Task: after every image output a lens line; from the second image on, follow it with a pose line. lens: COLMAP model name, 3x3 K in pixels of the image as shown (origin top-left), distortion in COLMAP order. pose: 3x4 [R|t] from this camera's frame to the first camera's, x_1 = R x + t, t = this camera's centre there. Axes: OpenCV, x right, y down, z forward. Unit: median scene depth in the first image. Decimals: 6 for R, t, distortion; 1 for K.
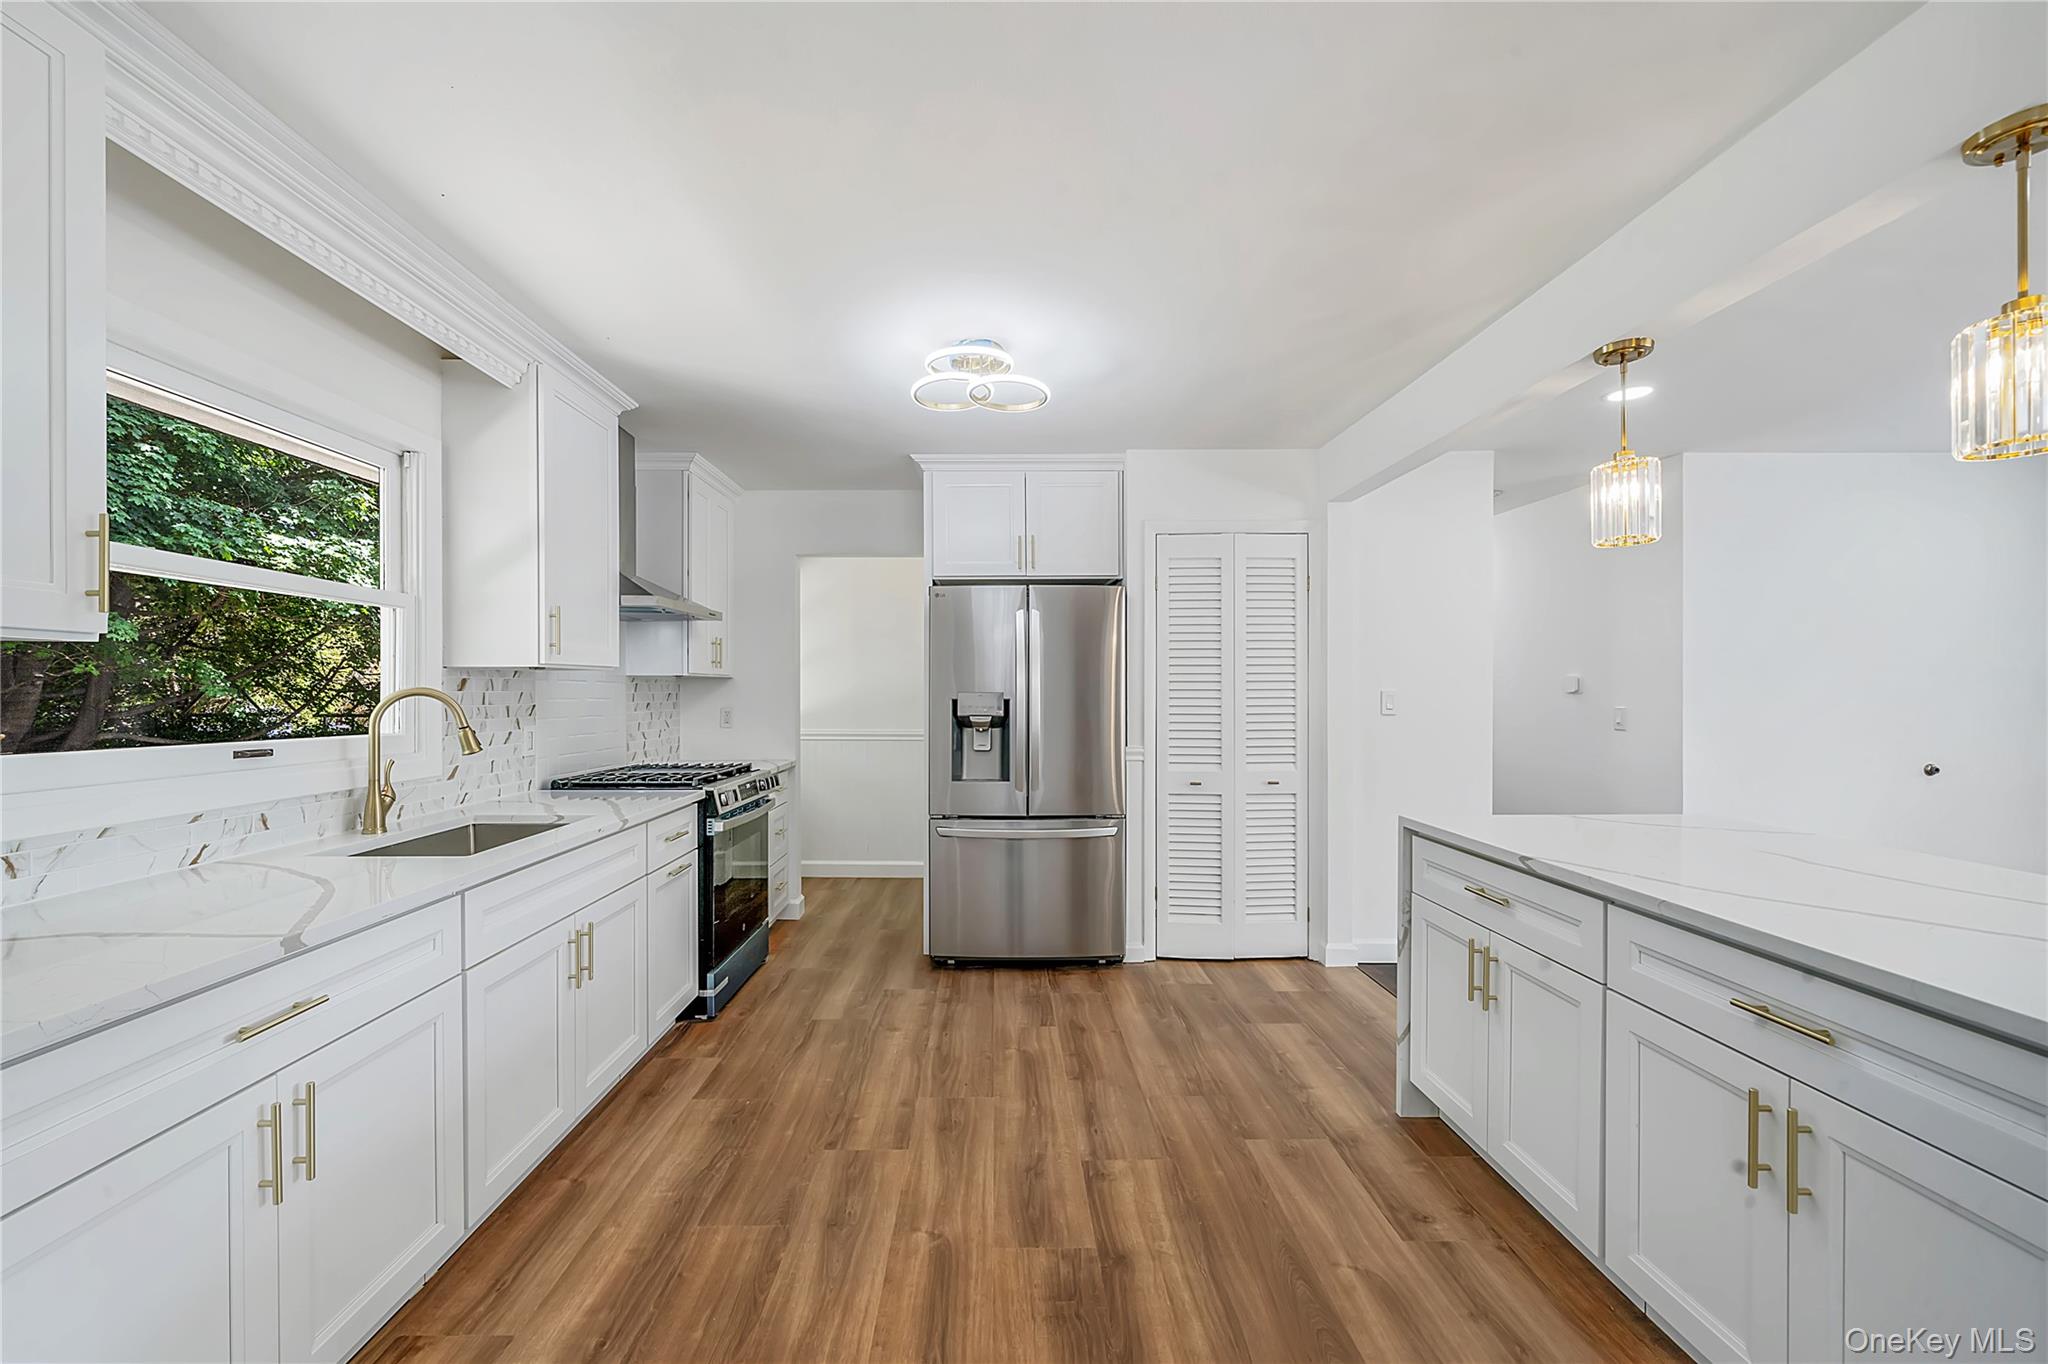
lens RADIAL K [[787.9, 0, 1016.9], [0, 787.9, 689.4], [0, 0, 1]] dist [-0.000029, -0.000061]
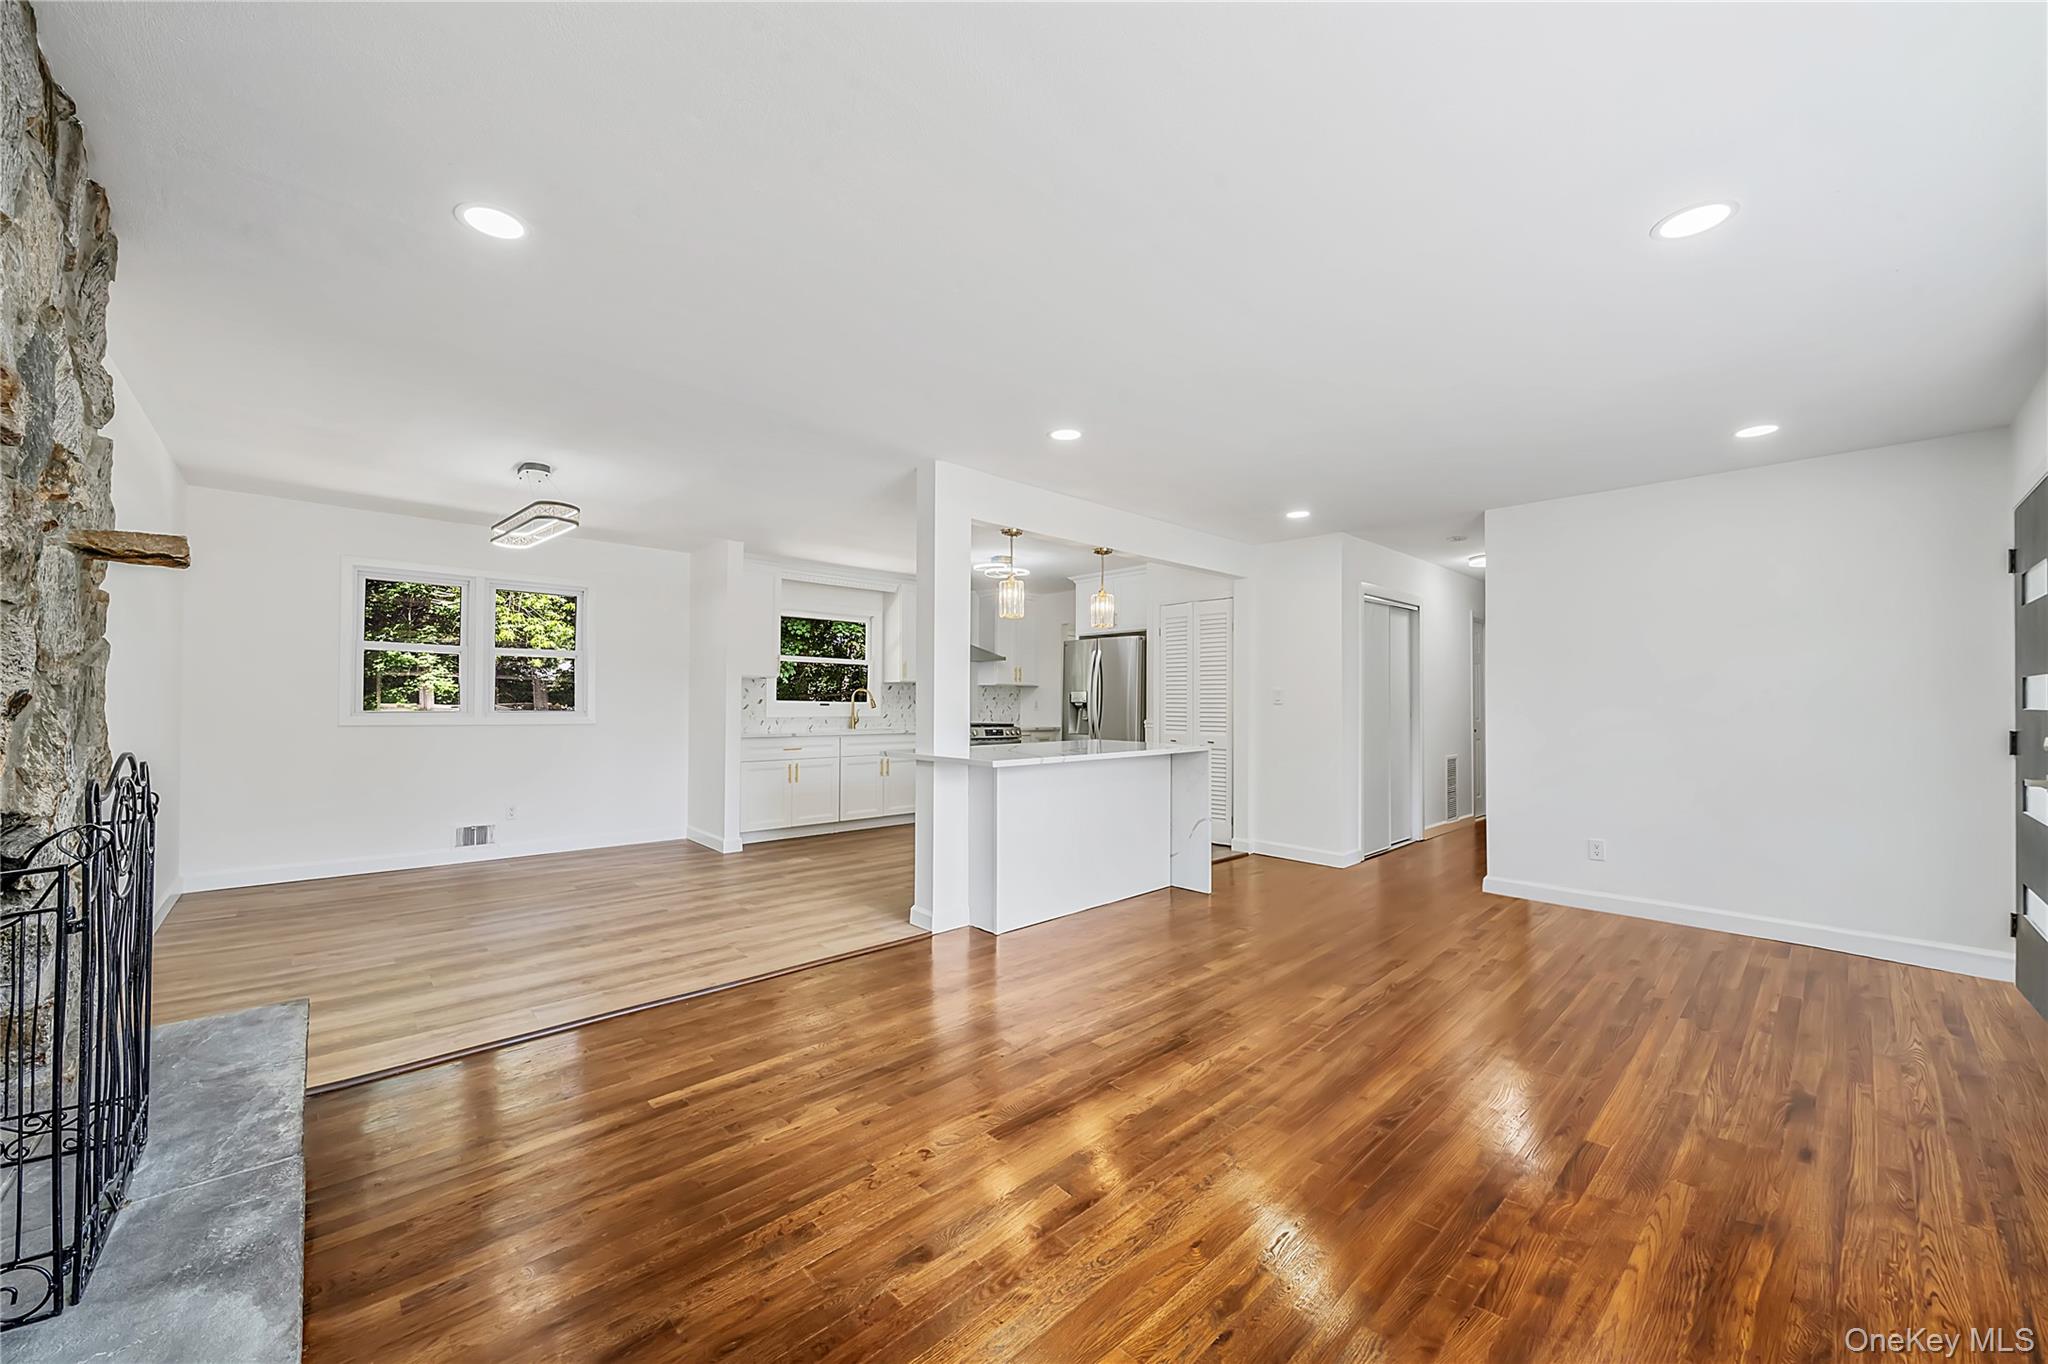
lens RADIAL K [[744.4, 0, 1014.3], [0, 744.4, 694.2], [0, 0, 1]] dist [-0.000129, -0.000046]
pose [[0.666661, 0.000935, -0.745360, 1.715153], [-0.008642, 0.999942, -0.006475, 0.031793], [0.745311, 0.010757, 0.666630, -0.552990]]
